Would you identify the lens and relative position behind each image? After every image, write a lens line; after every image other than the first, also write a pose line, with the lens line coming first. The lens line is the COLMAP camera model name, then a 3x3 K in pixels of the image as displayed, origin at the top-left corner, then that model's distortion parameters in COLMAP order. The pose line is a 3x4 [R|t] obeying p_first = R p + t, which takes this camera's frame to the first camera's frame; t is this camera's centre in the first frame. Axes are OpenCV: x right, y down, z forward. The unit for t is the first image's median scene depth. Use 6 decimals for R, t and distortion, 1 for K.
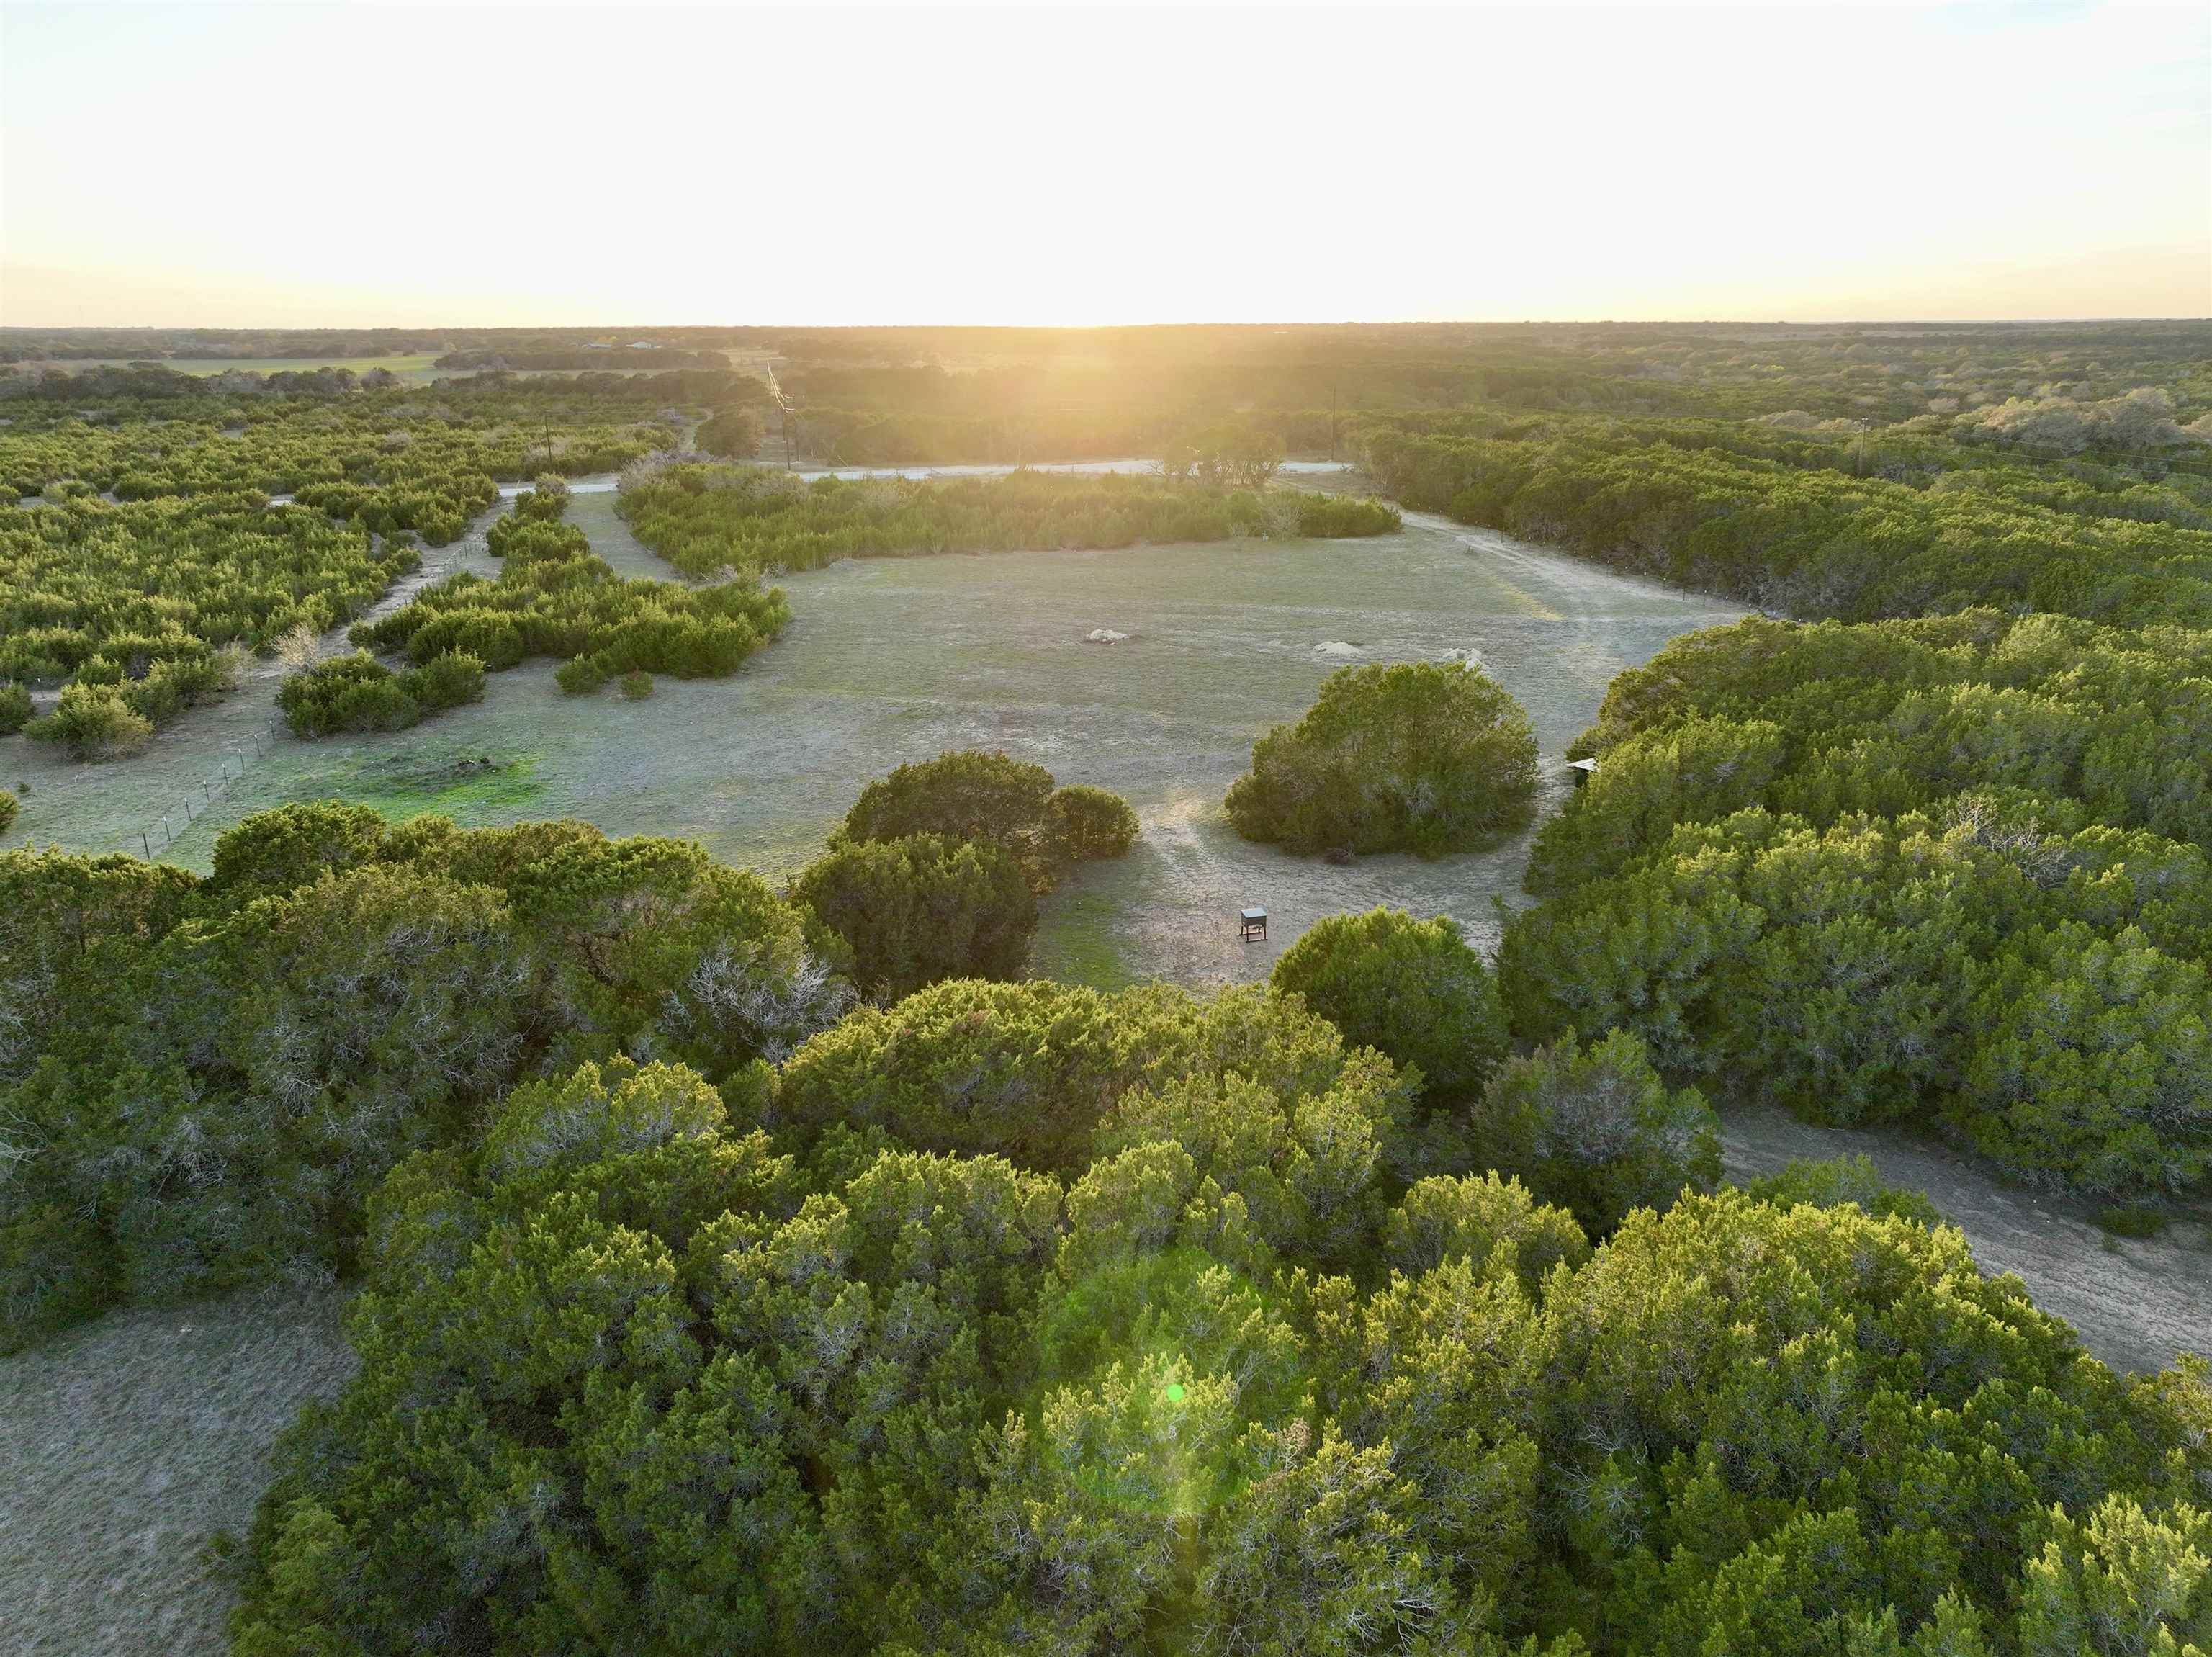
lens RADIAL K [[1550.4, 0, 1106.0], [0, 1550.4, 828.5], [0, 0, 1]] dist [0.001855, 0.002532]
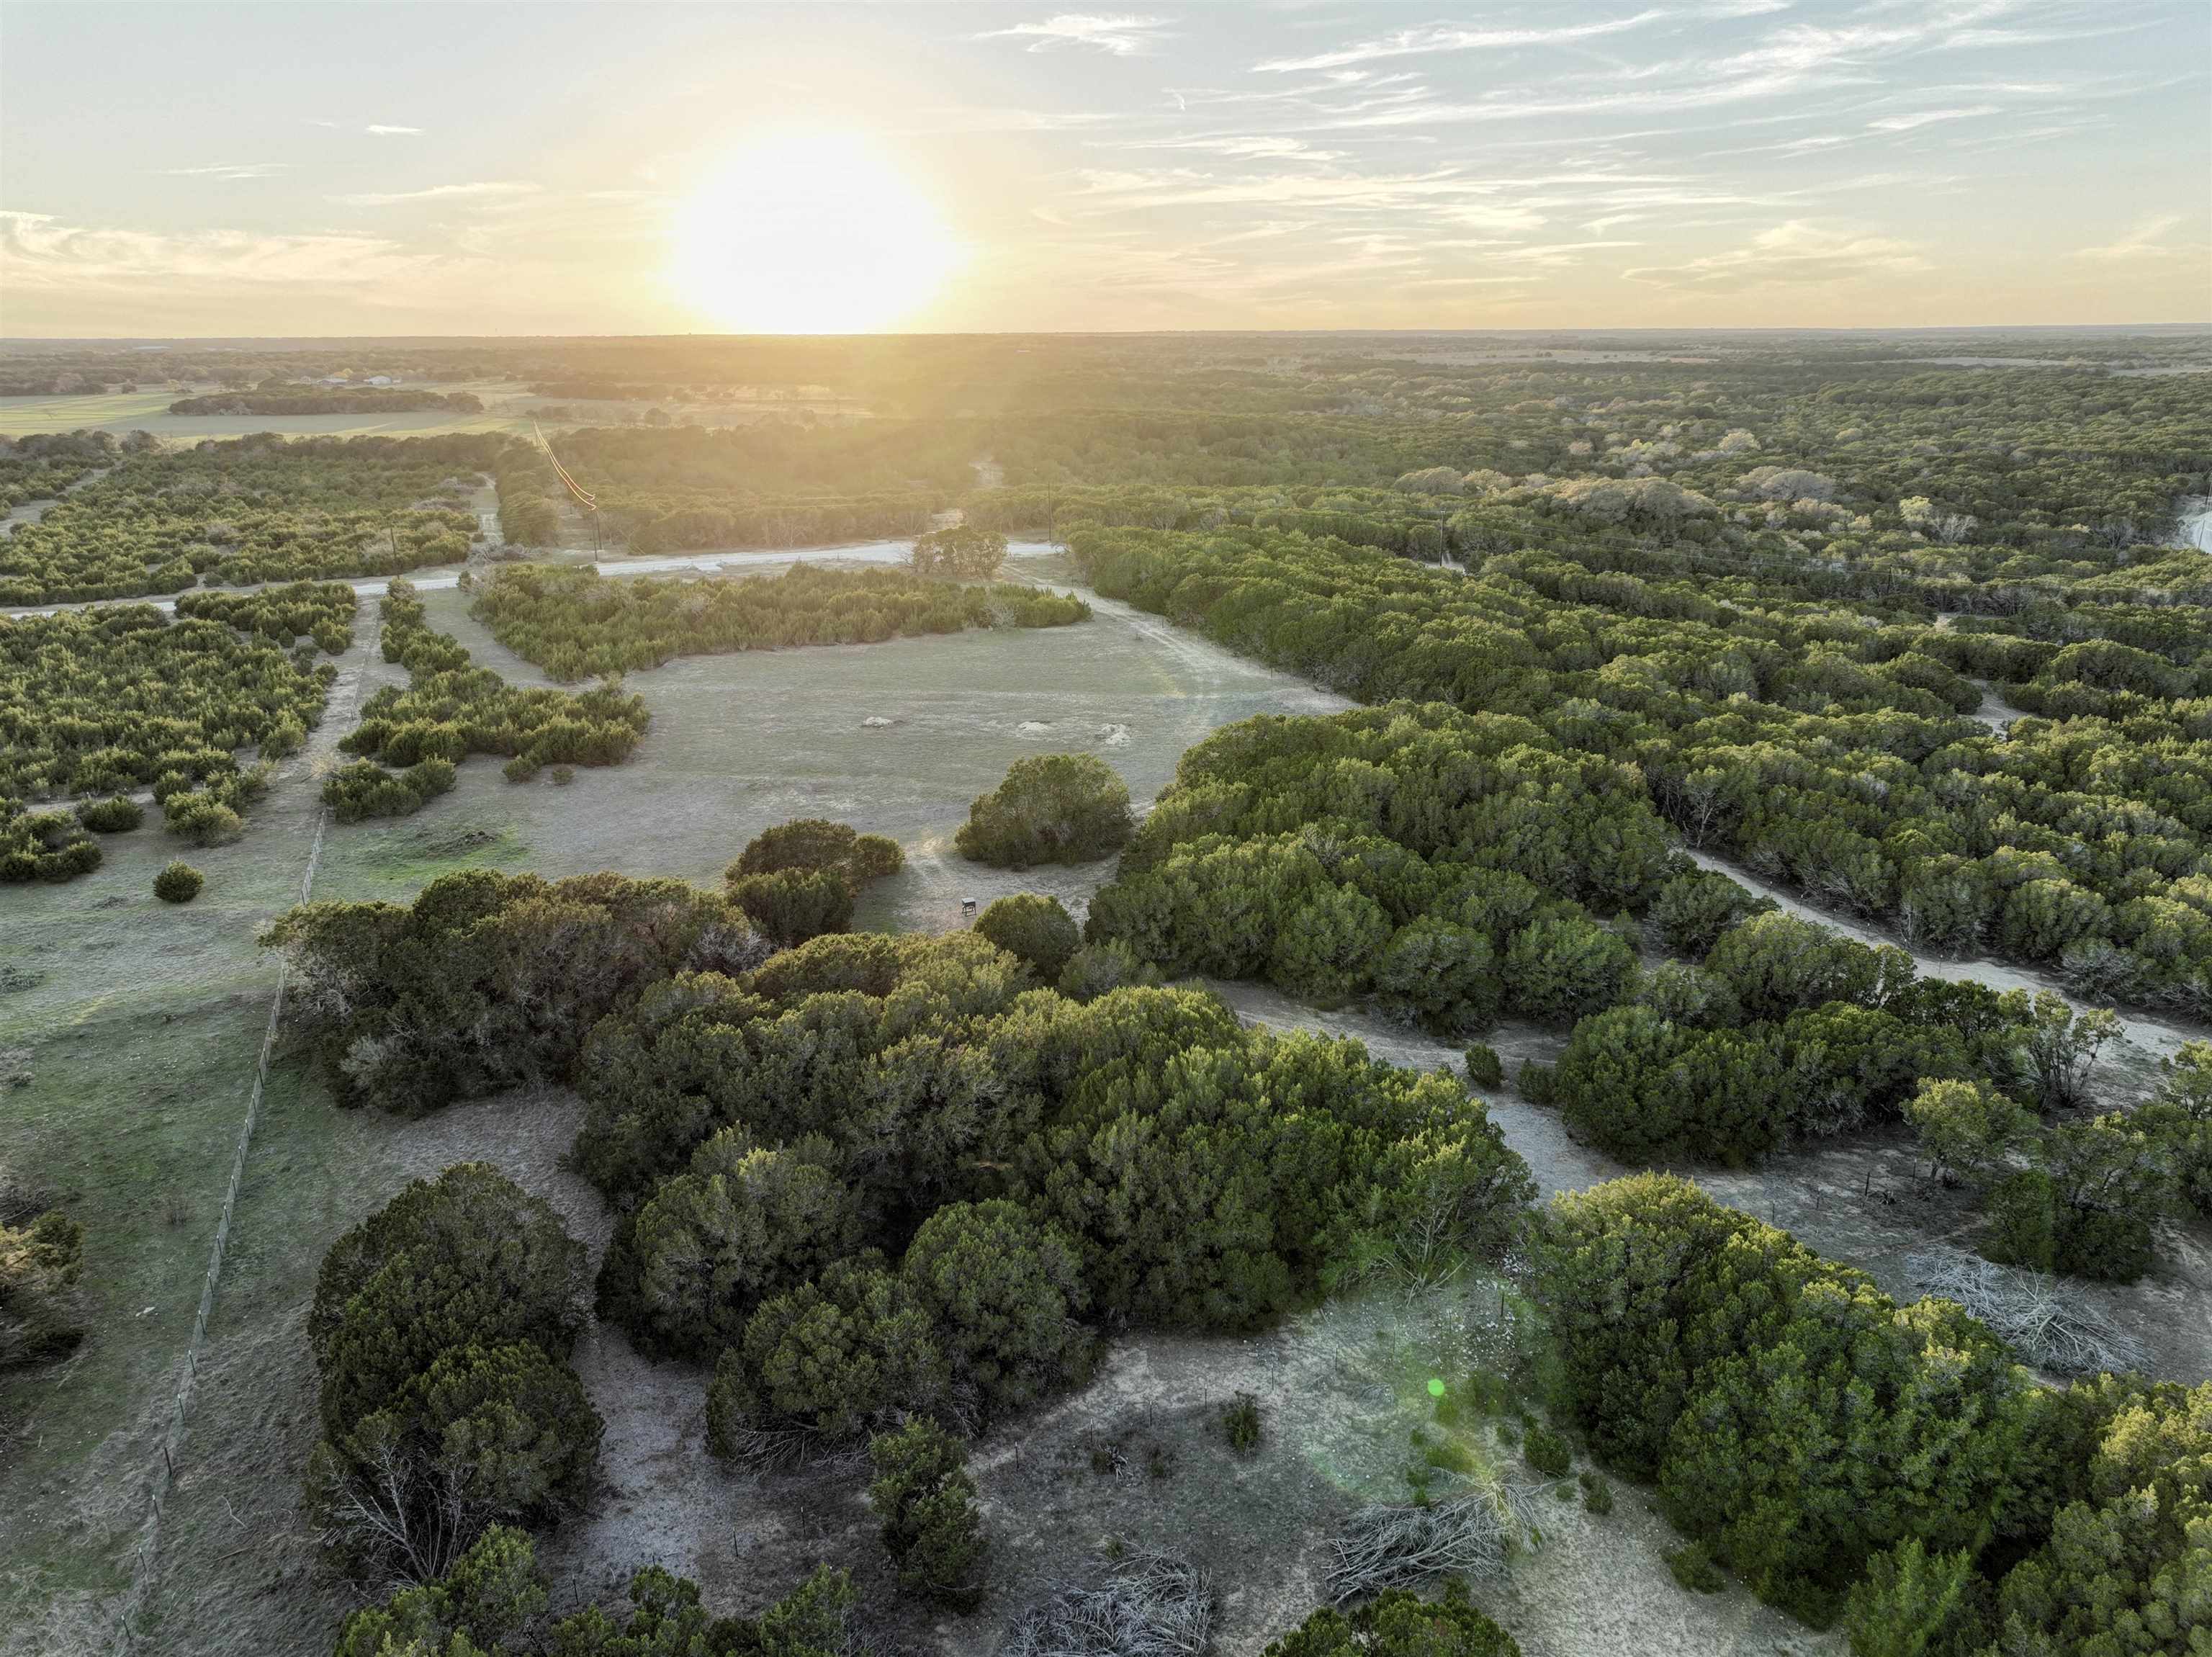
lens RADIAL K [[1550.4, 0, 1106.0], [0, 1550.4, 828.5], [0, 0, 1]] dist [0.001855, 0.002532]
pose [[0.987866, -0.048591, 0.147509, -0.011644], [0.049182, 0.998790, -0.000358, -0.020431], [-0.147313, 0.007609, 0.989061, -0.770839]]
